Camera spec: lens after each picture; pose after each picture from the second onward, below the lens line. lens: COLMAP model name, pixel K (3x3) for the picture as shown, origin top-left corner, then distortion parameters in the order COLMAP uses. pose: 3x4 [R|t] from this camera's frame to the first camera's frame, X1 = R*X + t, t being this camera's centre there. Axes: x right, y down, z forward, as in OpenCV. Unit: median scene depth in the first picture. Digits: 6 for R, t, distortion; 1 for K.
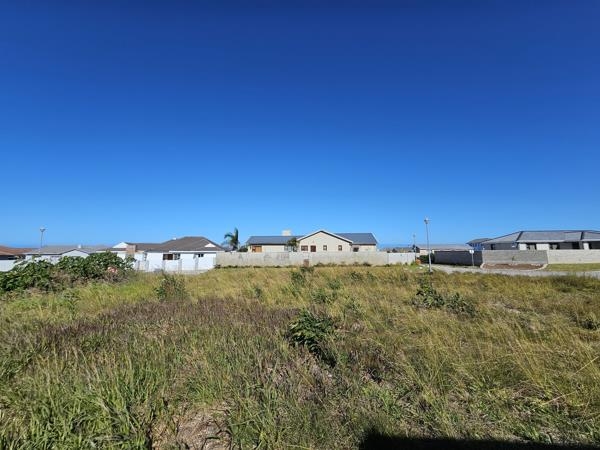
lens RADIAL K [[245.8, 0, 298.5], [0, 245.8, 220.4], [0, 0, 1]] dist [-0.001640, -0.000400]
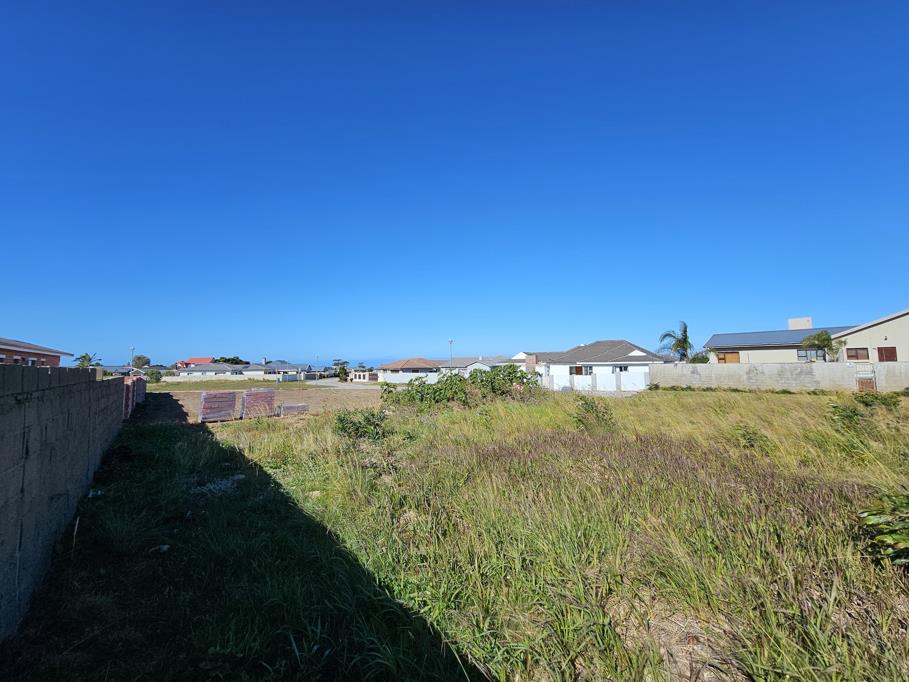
lens RADIAL K [[372.4, 0, 452.2], [0, 372.4, 334.1], [0, 0, 1]] dist [-0.001640, -0.000400]
pose [[0.696721, -0.062940, -0.714576, -0.006385], [0.097664, 0.995191, 0.007567, -0.000593], [0.710663, -0.075060, 0.699517, -0.003416]]
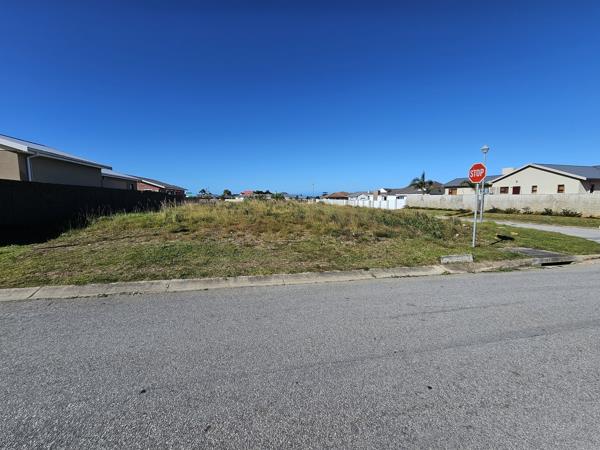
lens RADIAL K [[245.8, 0, 298.5], [0, 245.8, 220.4], [0, 0, 1]] dist [-0.001640, -0.000400]
pose [[0.317097, 0.096793, -0.943441, 0.812797], [0.125019, 0.981831, 0.142751, 0.015922], [0.940117, -0.163214, 0.299235, 0.147821]]
